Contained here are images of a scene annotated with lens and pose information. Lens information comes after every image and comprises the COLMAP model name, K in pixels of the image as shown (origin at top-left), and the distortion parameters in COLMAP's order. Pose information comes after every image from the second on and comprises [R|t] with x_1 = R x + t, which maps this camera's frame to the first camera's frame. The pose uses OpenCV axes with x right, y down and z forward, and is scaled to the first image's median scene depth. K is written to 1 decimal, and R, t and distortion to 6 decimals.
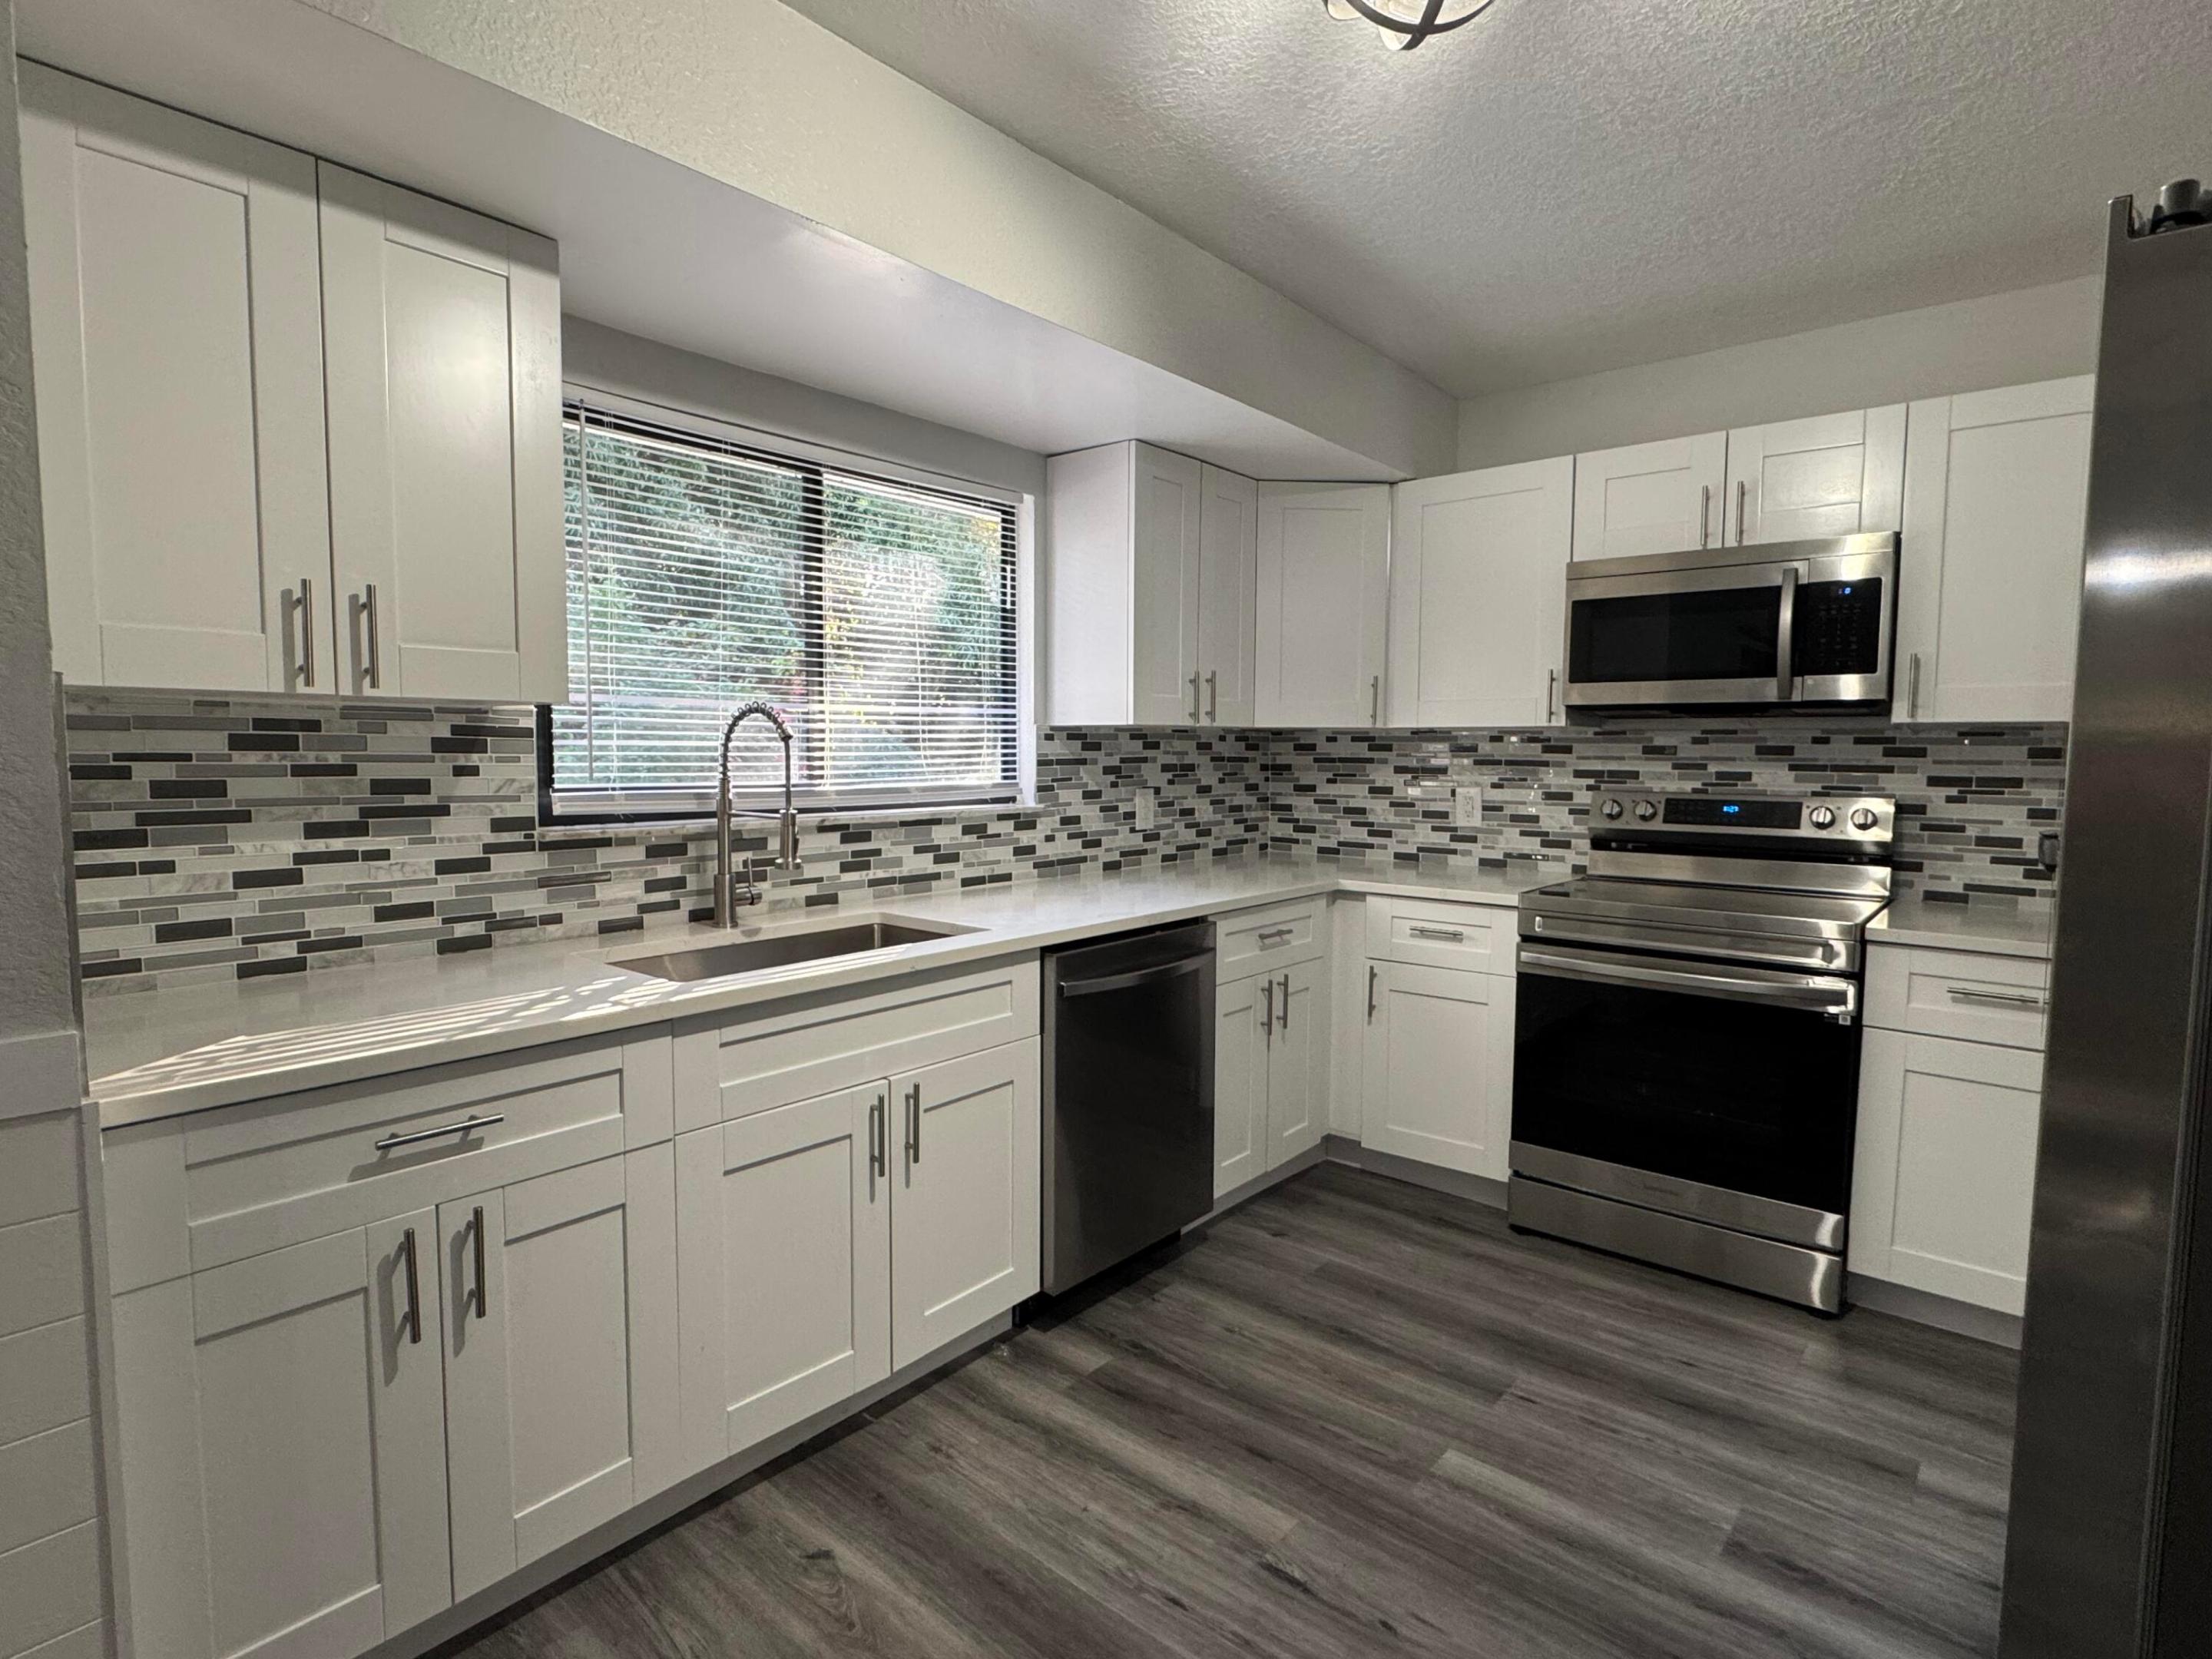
lens RADIAL K [[1117.0, 0, 1106.3], [0, 1117.0, 831.2], [0, 0, 1]] dist [0.001462, -0.000755]
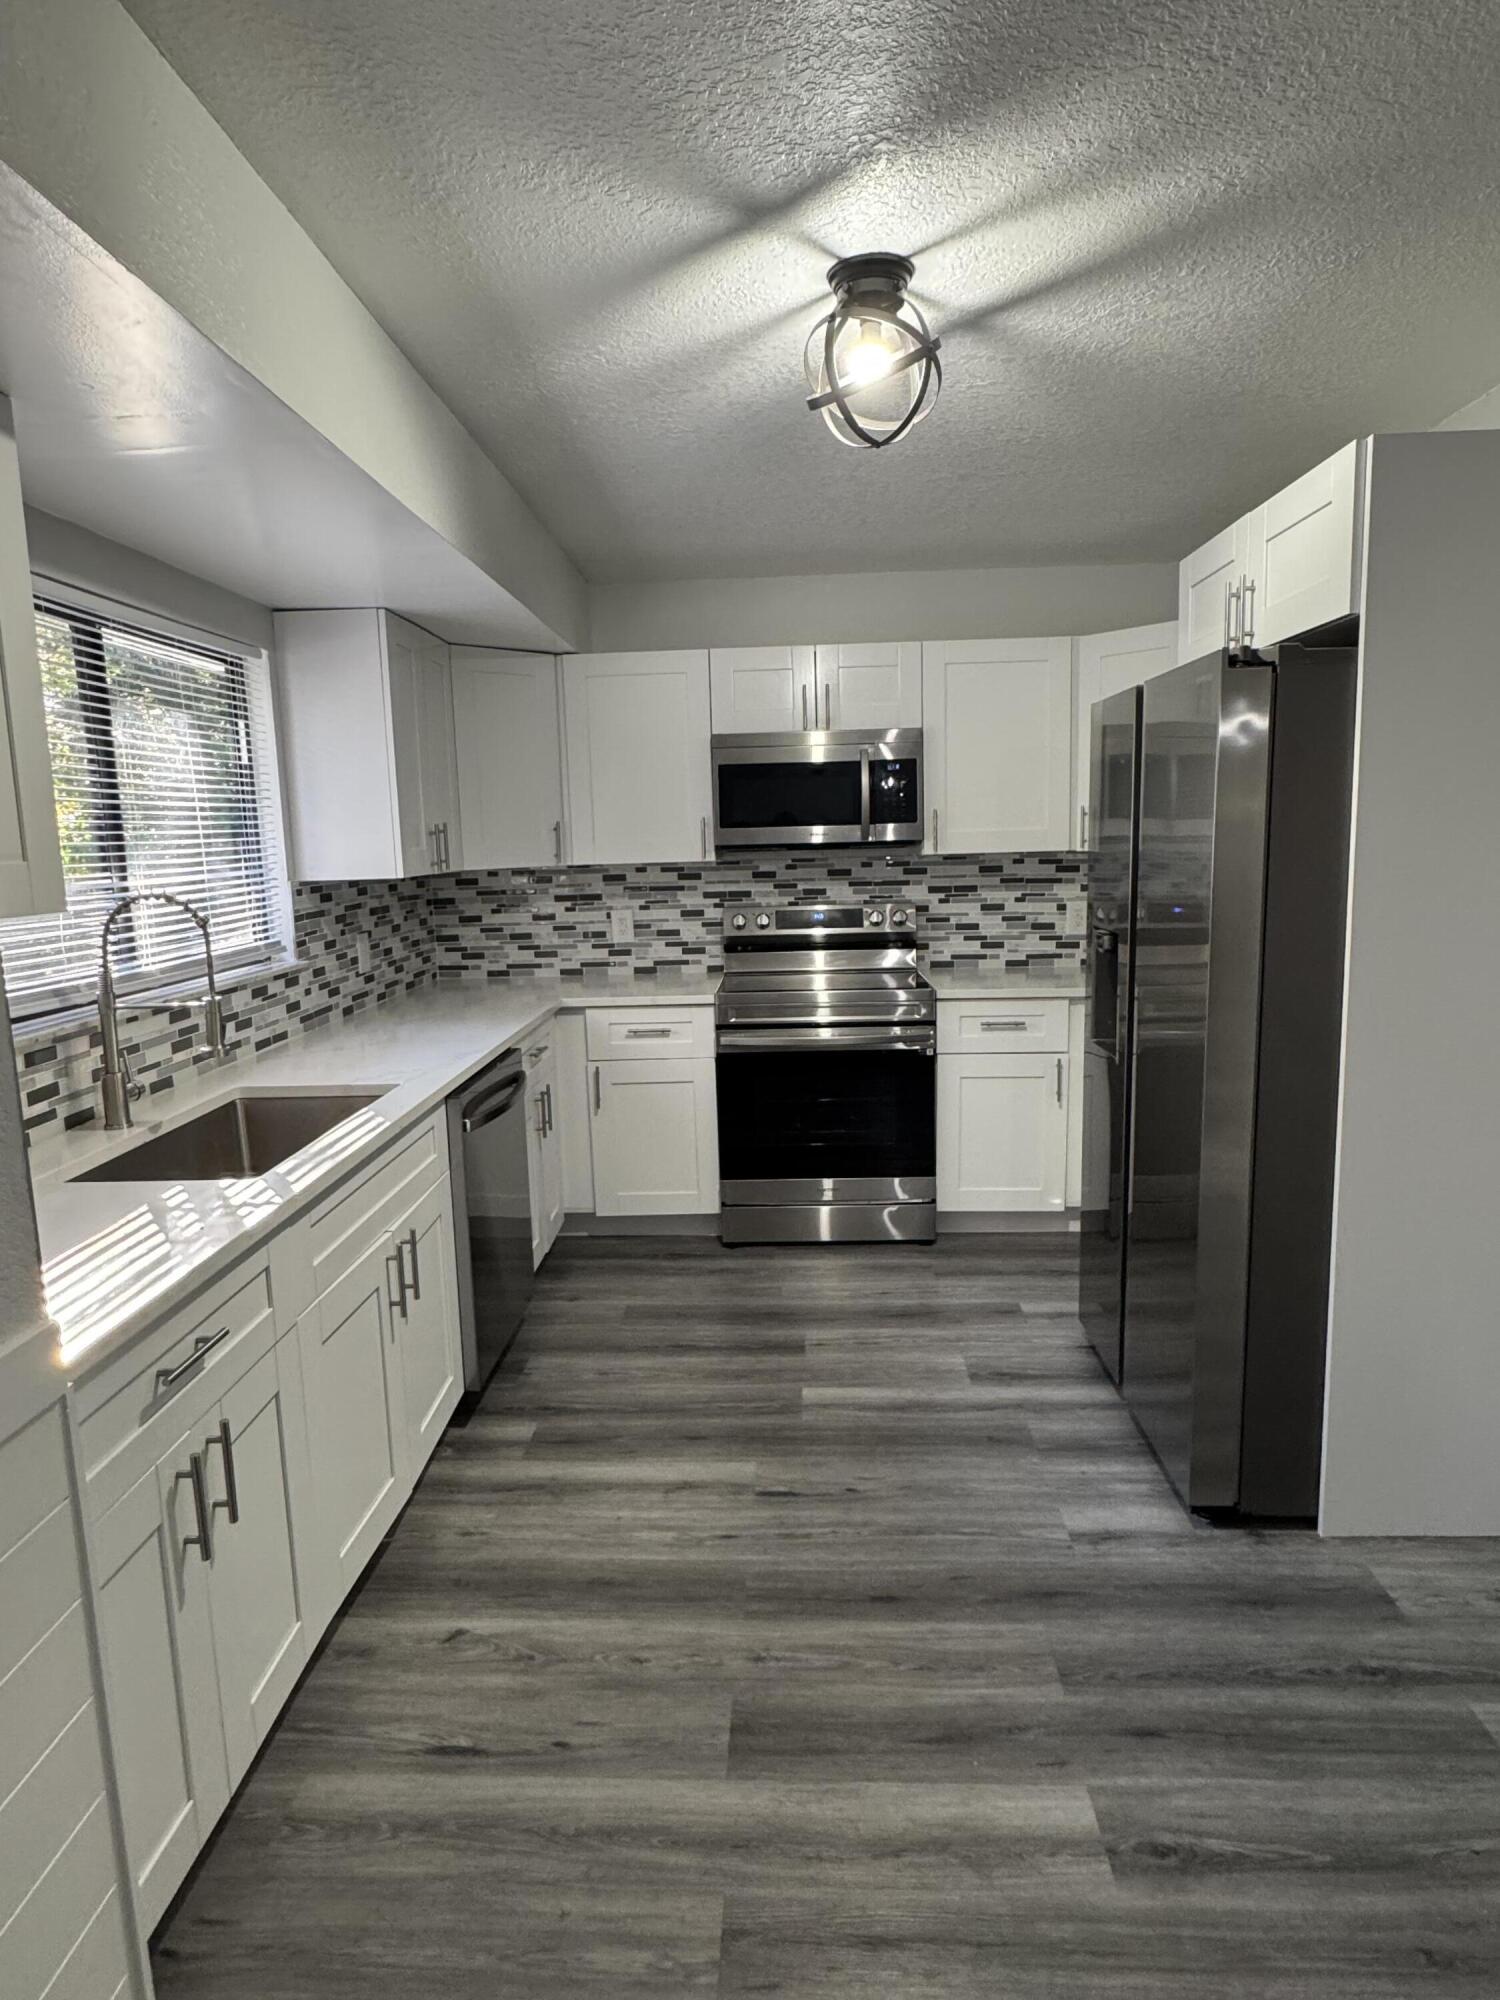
lens RADIAL K [[1101.5, 0, 747.6], [0, 1101.5, 997.1], [0, 0, 1]] dist [0.002133, -0.000668]
pose [[0.791117, -0.116268, 0.600513, -0.364205], [0.078999, 0.992967, 0.088179, -0.049480], [-0.606542, -0.022320, 0.794738, -0.044251]]
